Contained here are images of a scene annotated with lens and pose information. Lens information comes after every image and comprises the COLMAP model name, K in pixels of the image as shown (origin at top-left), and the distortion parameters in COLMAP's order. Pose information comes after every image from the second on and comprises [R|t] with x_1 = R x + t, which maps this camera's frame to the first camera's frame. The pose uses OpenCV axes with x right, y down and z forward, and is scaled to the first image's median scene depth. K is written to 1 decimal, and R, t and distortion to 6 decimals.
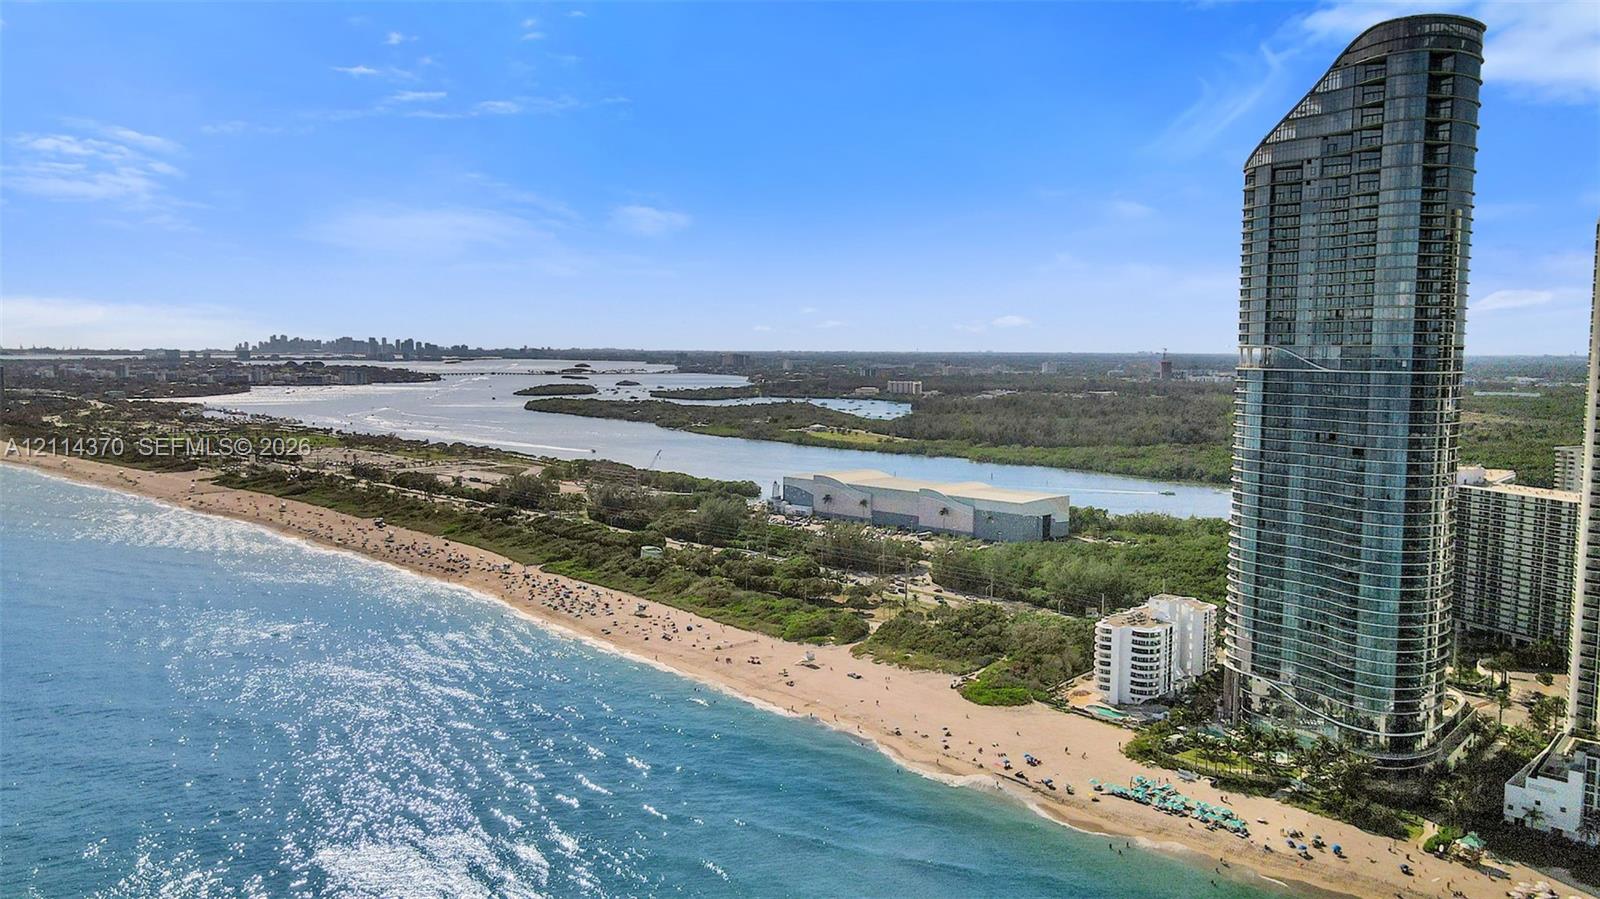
lens RADIAL K [[1199.5, 0, 789.8], [0, 1199.5, 453.1], [0, 0, 1]] dist [0.021078, 0.014951]
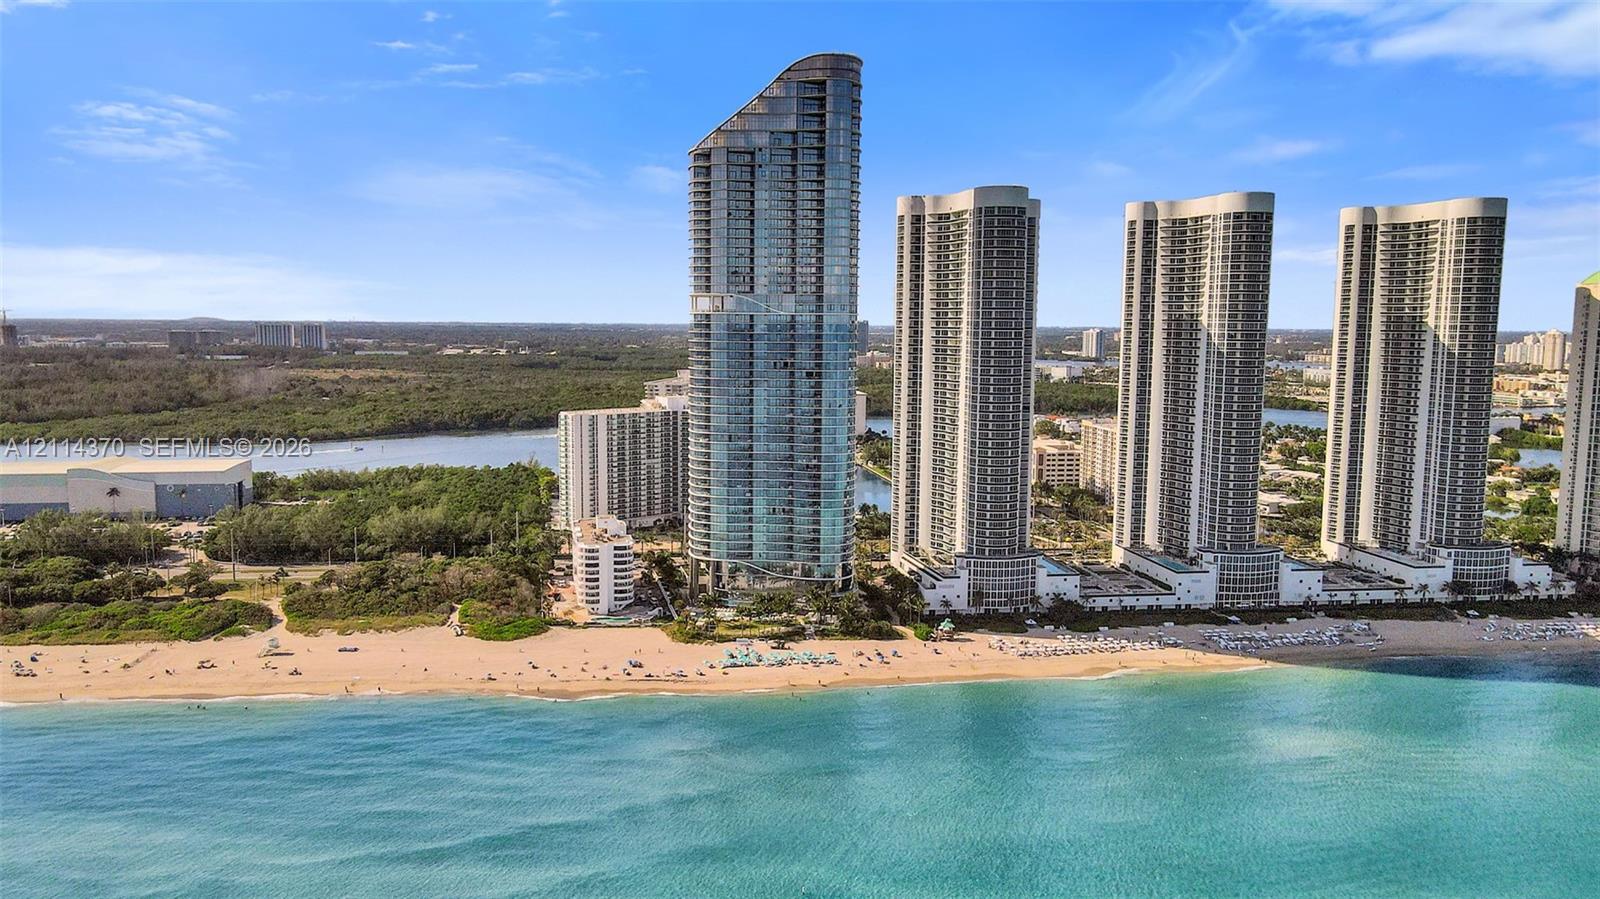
lens RADIAL K [[1199.5, 0, 799.1], [0, 1199.5, 452.4], [0, 0, 1]] dist [0.021078, 0.014951]
pose [[0.587776, -0.090648, 0.803929, -0.576431], [0.068644, 0.995708, 0.062085, 0.001572], [-0.806106, 0.018693, 0.591476, 0.211845]]
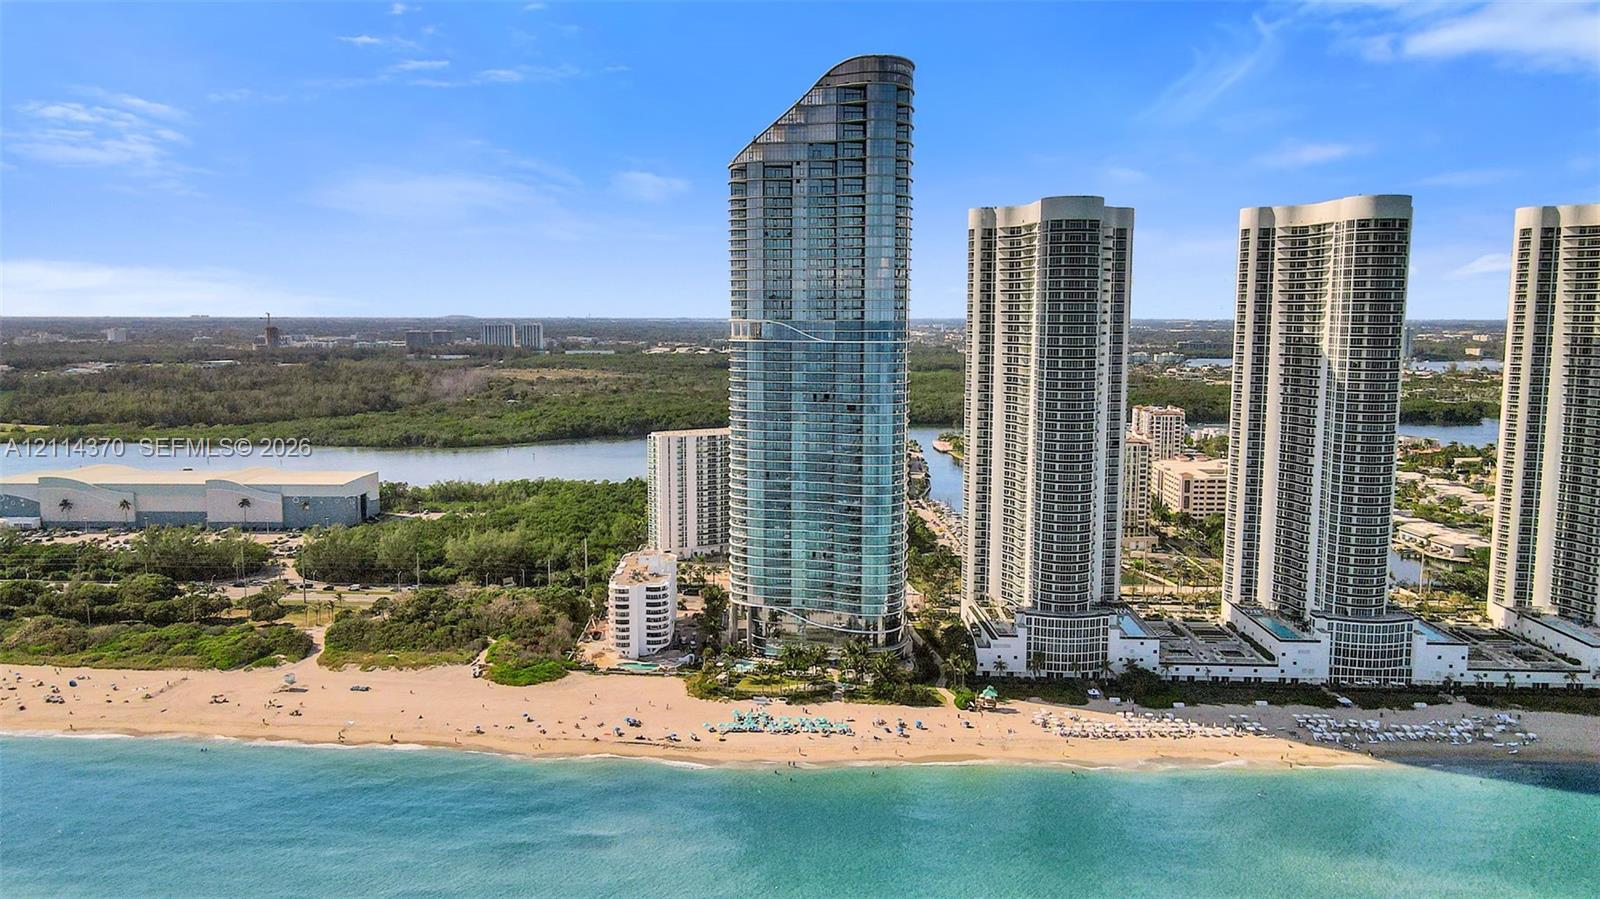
lens RADIAL K [[1199.5, 0, 796.5], [0, 1199.5, 453.7], [0, 0, 1]] dist [0.021078, 0.014951]
pose [[0.728610, -0.084621, 0.679682, -0.375357], [0.063714, 0.996410, 0.055753, -0.024296], [-0.681959, 0.002683, 0.731385, 0.141336]]
